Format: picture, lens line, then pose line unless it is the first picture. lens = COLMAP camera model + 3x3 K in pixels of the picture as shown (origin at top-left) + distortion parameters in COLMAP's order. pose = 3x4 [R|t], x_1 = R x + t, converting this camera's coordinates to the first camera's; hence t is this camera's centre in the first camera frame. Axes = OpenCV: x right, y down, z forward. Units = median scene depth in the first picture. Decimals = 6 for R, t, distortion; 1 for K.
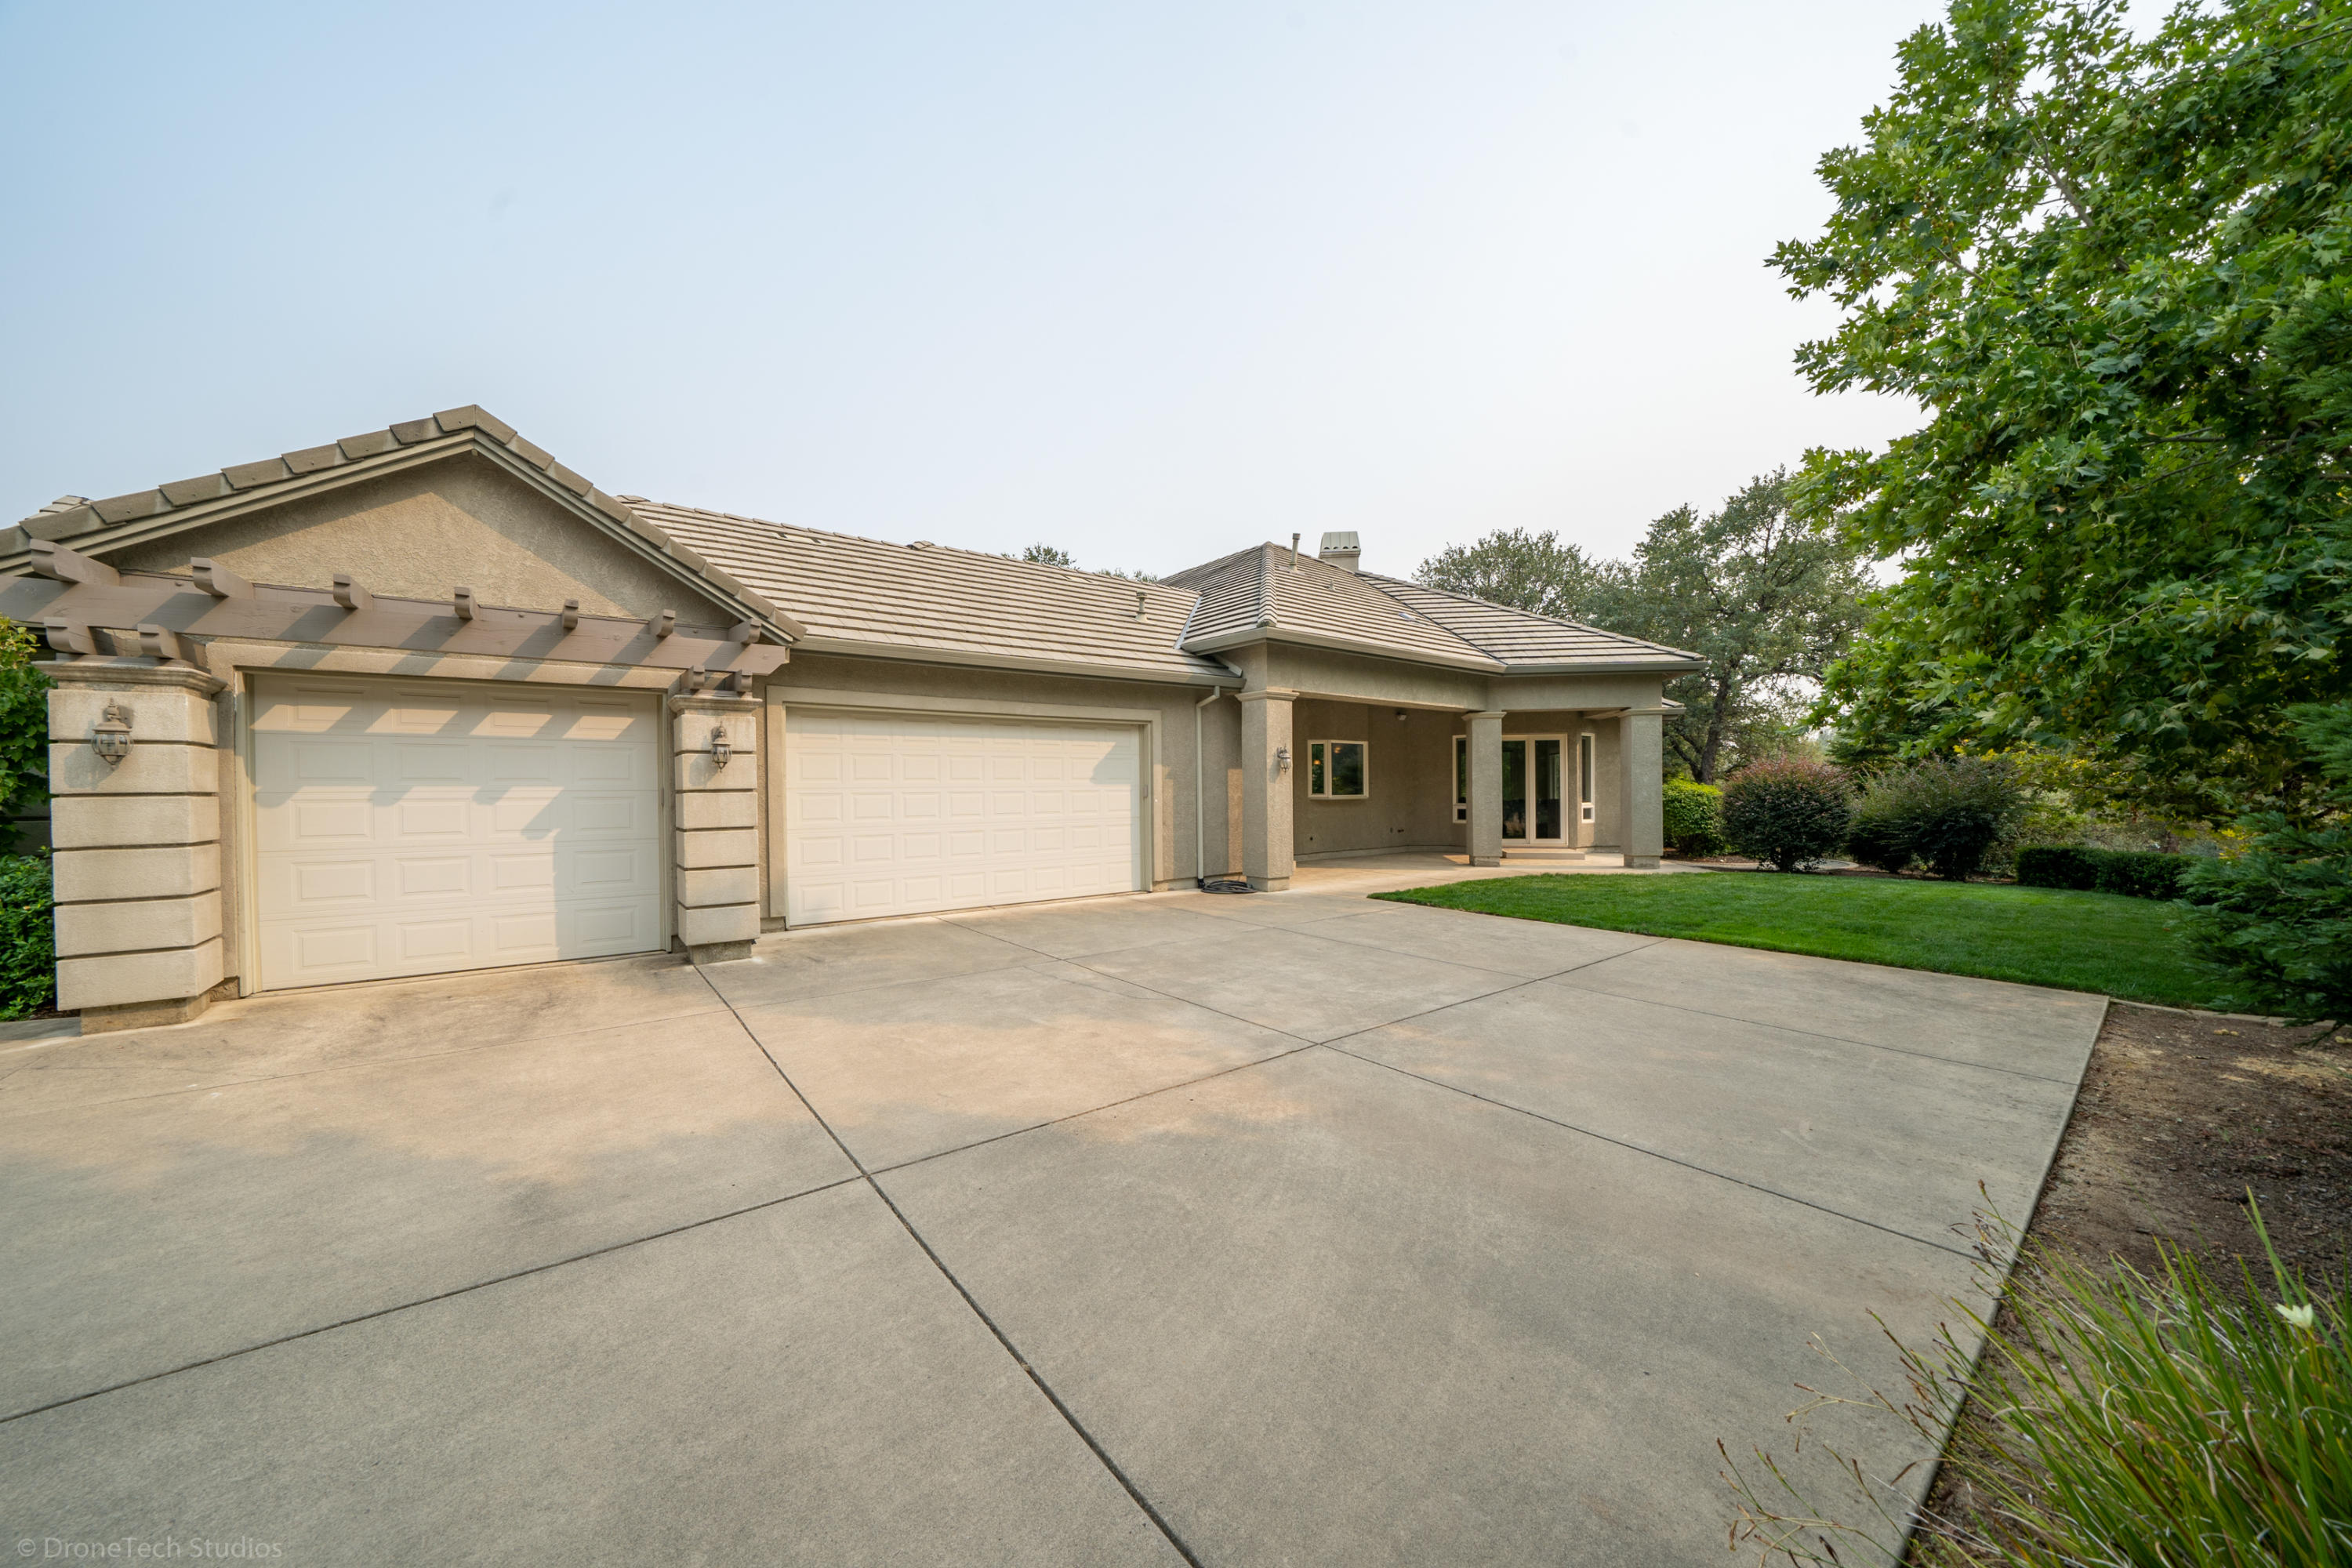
lens RADIAL K [[811.9, 0, 1172.2], [0, 811.9, 787.1], [0, 0, 1]] dist [-0.014181, 0.000928]
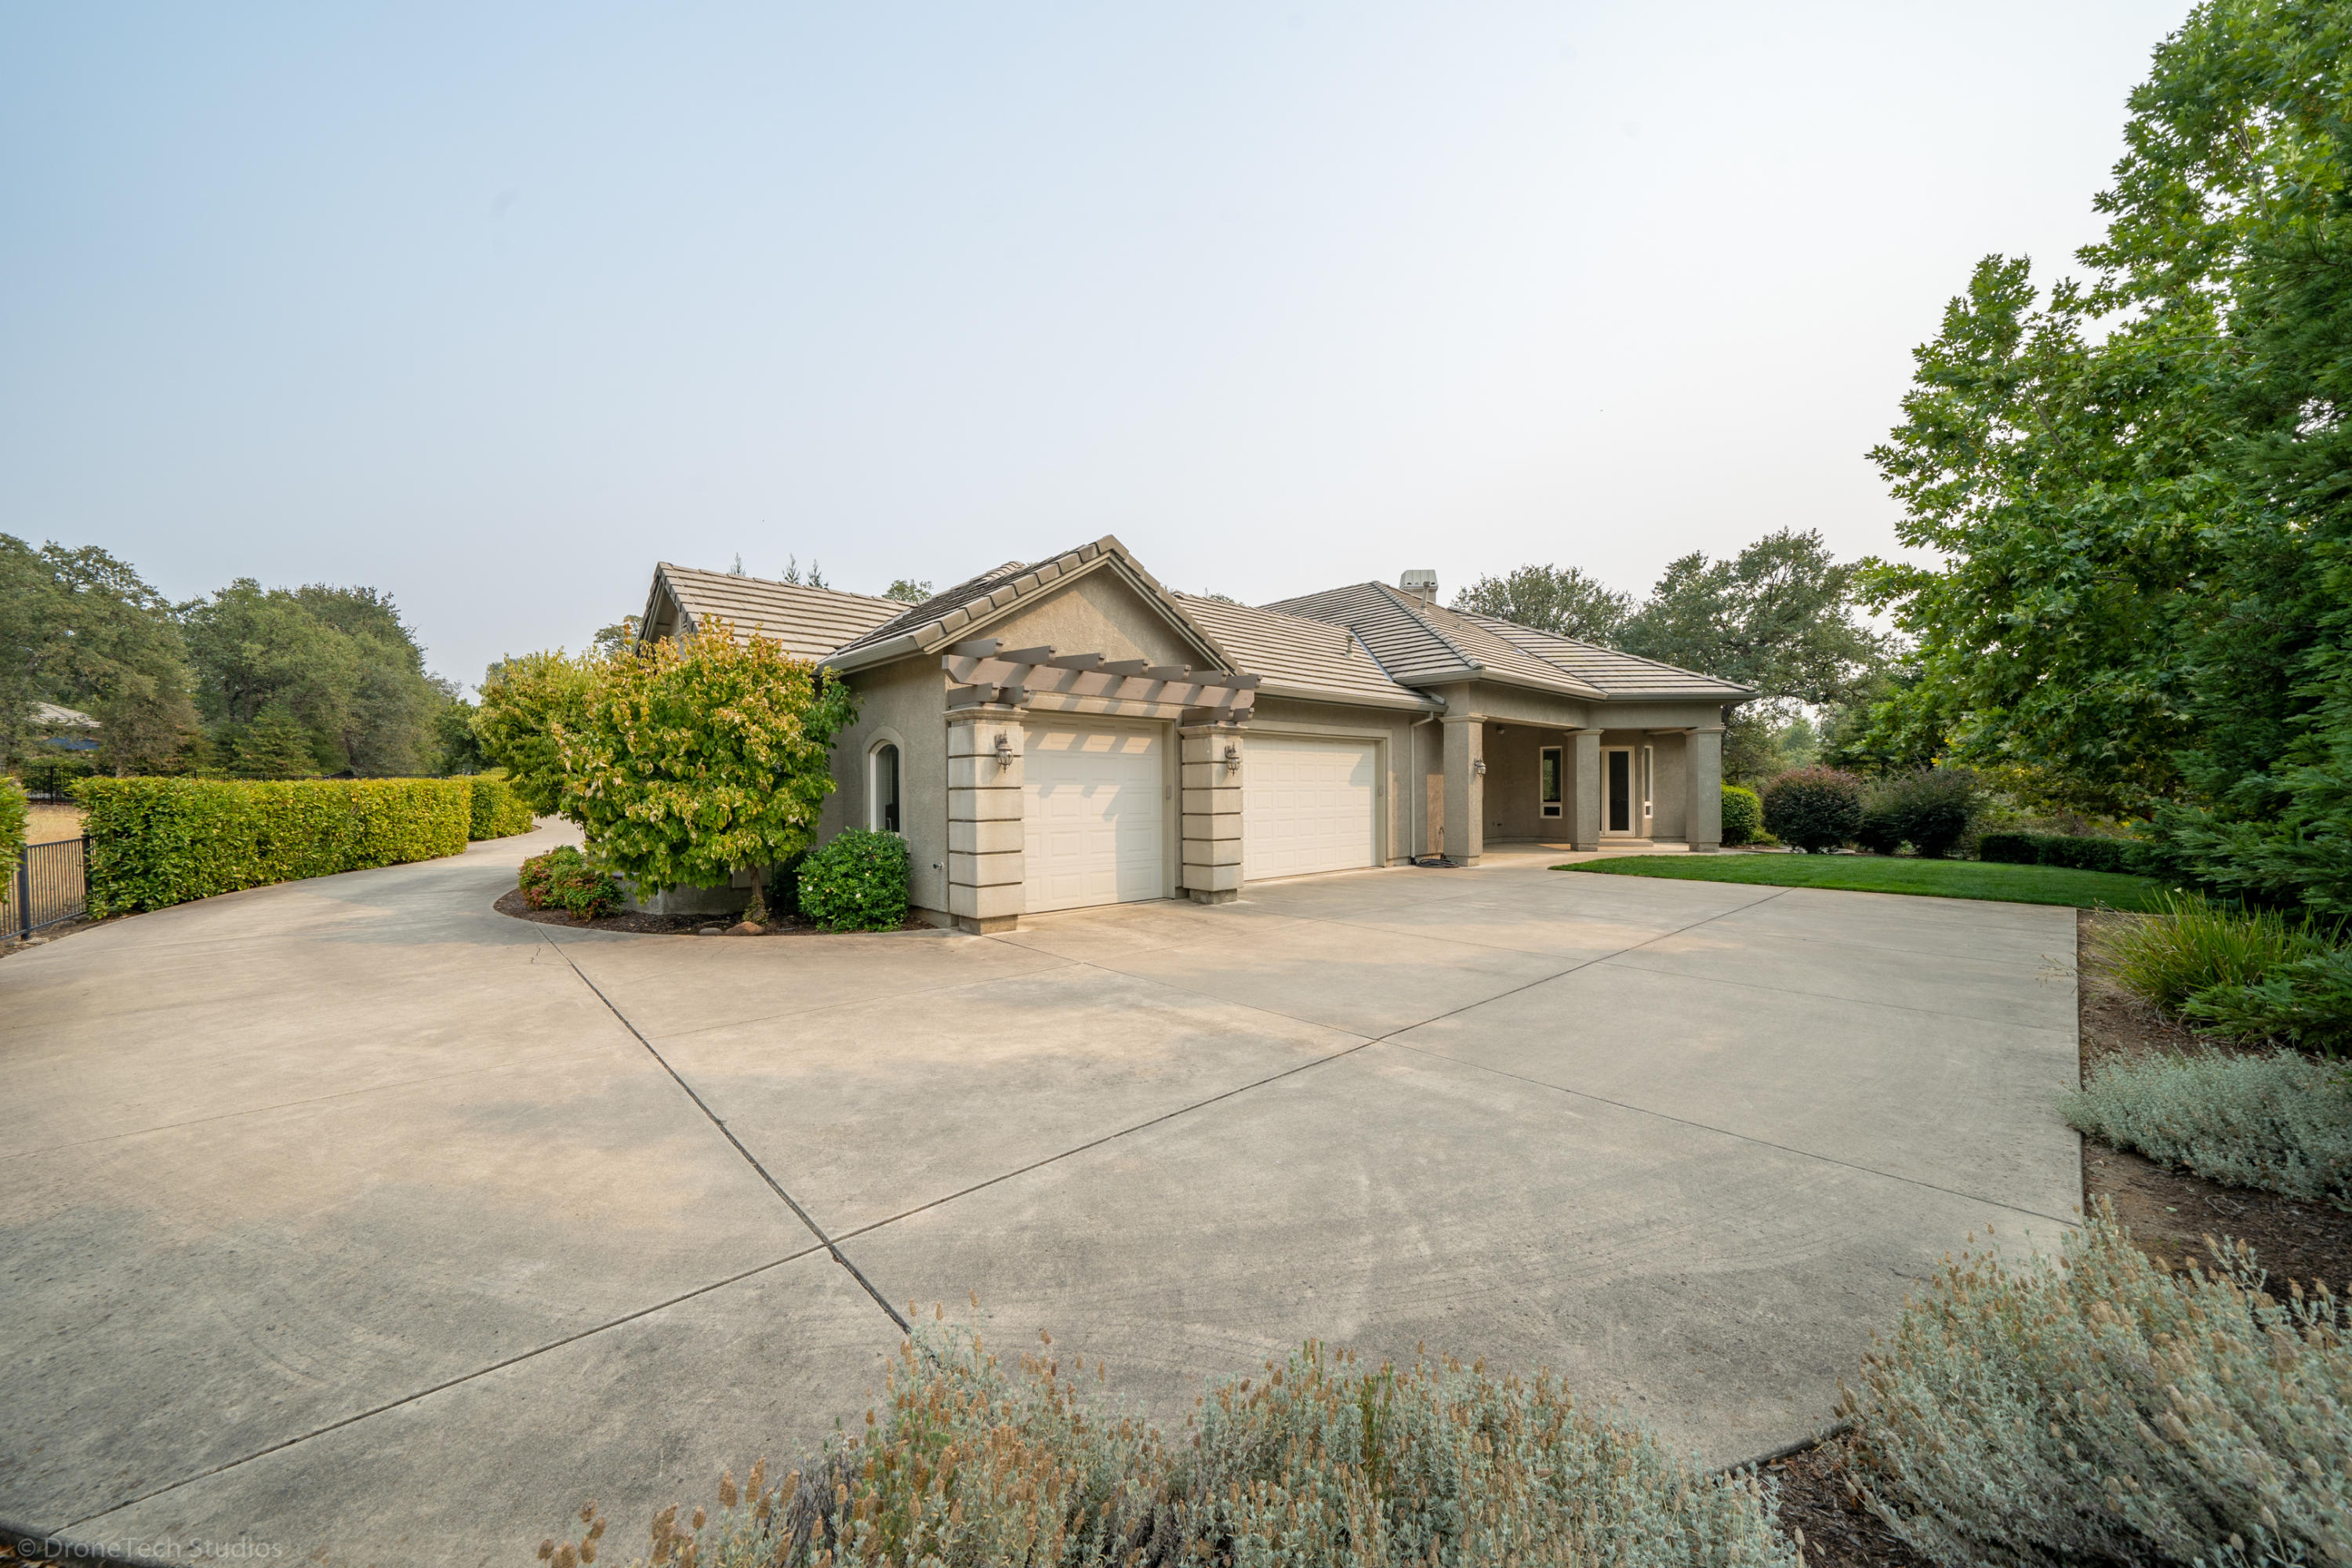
lens RADIAL K [[843.6, 0, 1178.5], [0, 843.6, 785.6], [0, 0, 1]] dist [-0.001374, -0.000238]
pose [[0.995834, 0.003208, 0.091126, -0.492802], [-0.002679, 0.999979, -0.005926, 0.005736], [-0.091143, 0.005657, 0.995822, -0.341682]]
